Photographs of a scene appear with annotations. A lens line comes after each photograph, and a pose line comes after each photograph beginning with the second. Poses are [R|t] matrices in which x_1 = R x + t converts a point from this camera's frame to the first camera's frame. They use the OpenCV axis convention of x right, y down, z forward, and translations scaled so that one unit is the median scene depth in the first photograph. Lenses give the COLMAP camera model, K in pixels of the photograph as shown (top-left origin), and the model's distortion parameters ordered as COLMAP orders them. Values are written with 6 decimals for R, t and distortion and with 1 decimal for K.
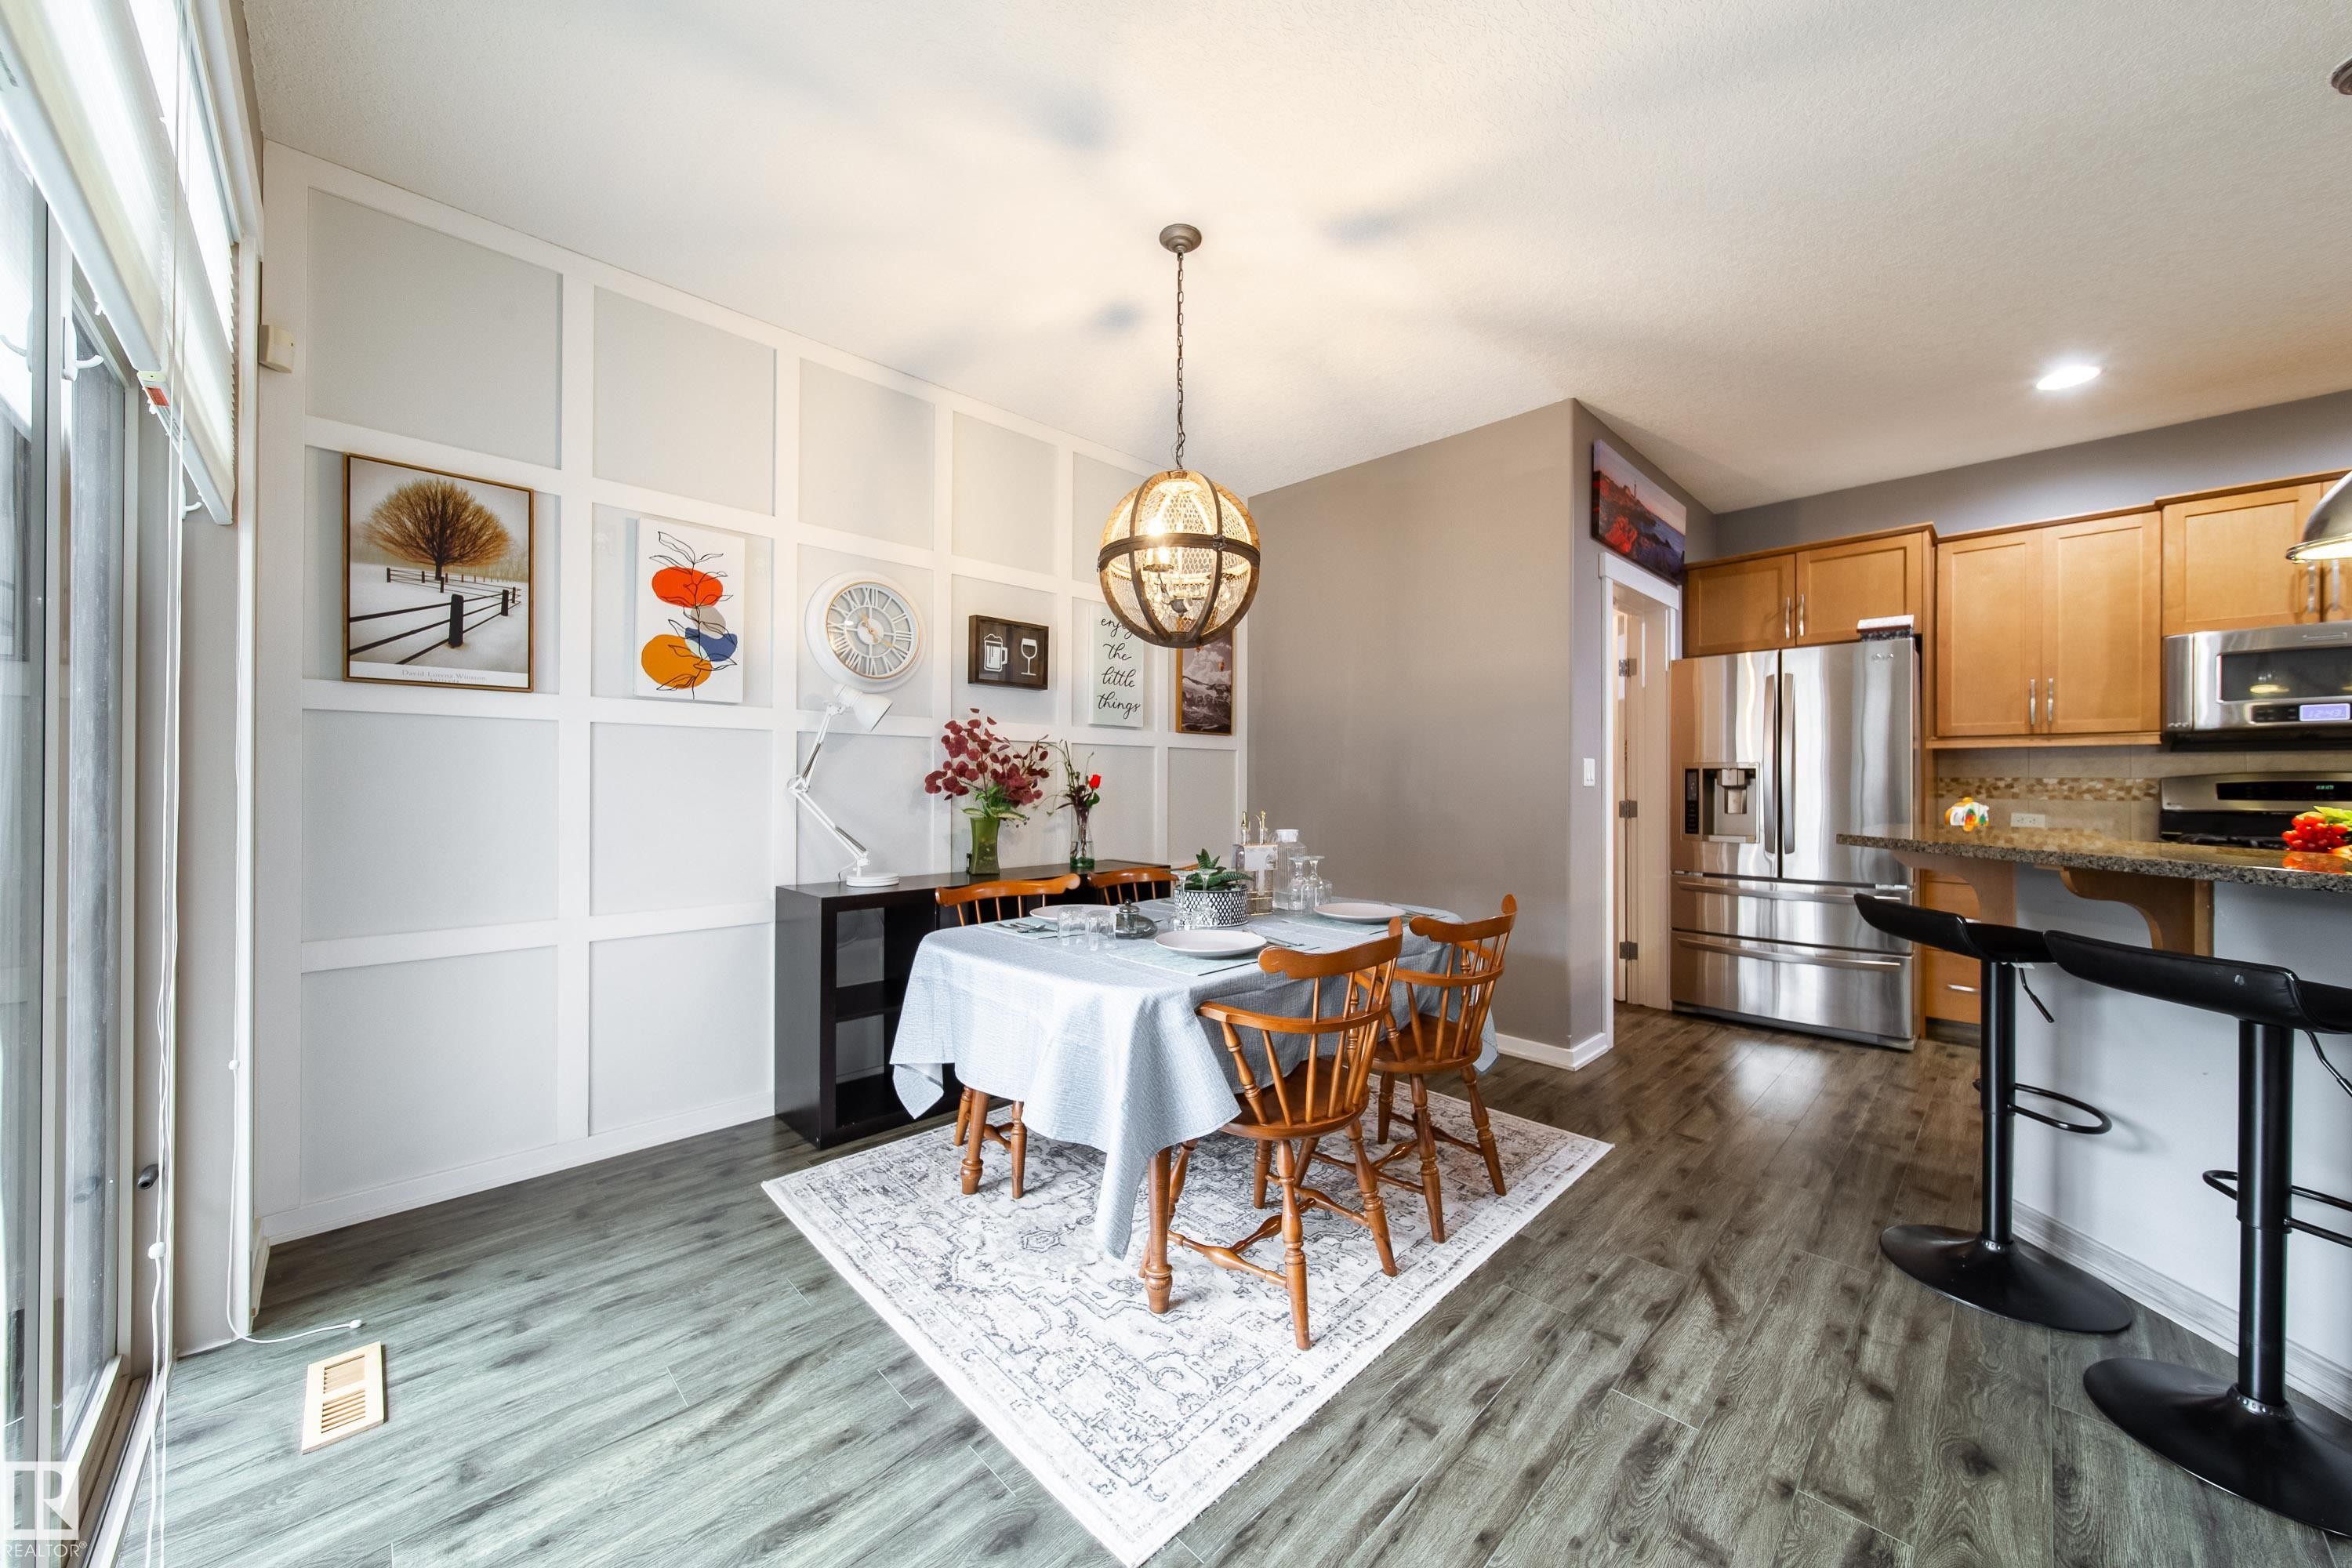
lens RADIAL K [[841.7, 0, 1176.2], [0, 841.7, 780.3], [0, 0, 1]] dist [0.004559, 0.000069]
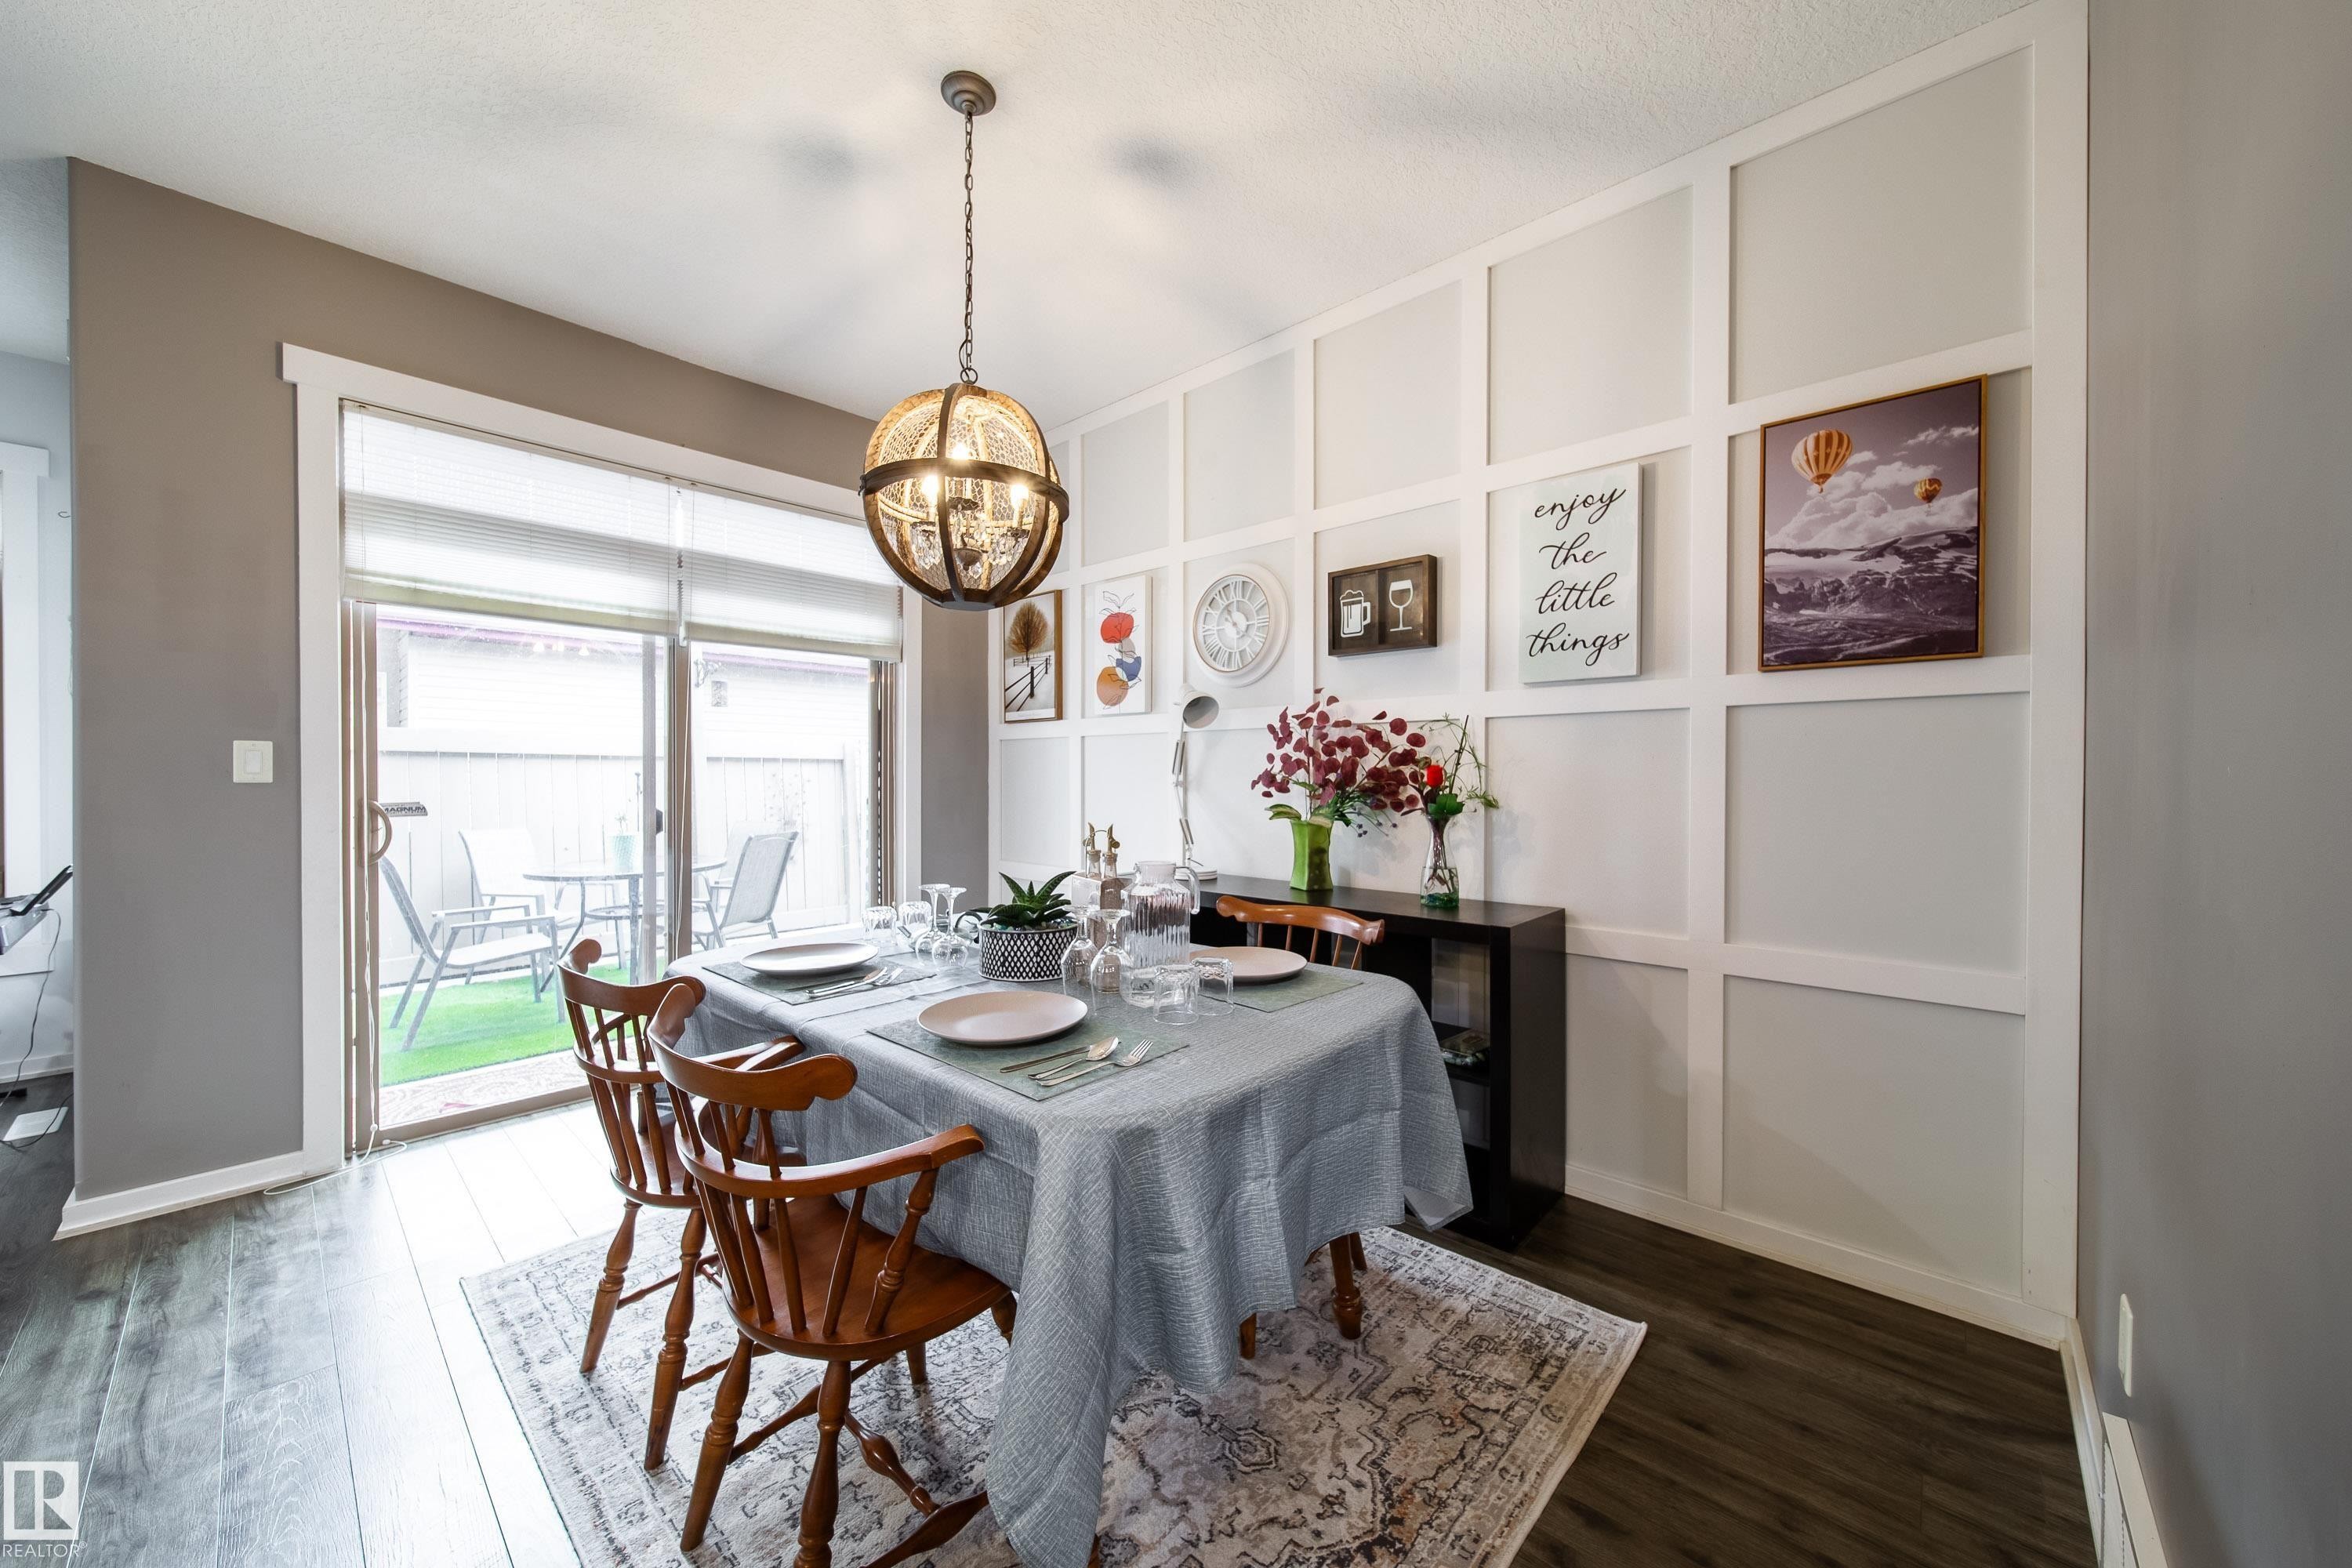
lens RADIAL K [[841.7, 0, 1176.2], [0, 841.7, 780.3], [0, 0, 1]] dist [0.004559, 0.000069]
pose [[0.052035, 0.003377, -0.998640, 0.581170], [0.001478, 0.999993, 0.003458, 0.001980], [0.998644, -0.001656, 0.052030, 0.820559]]
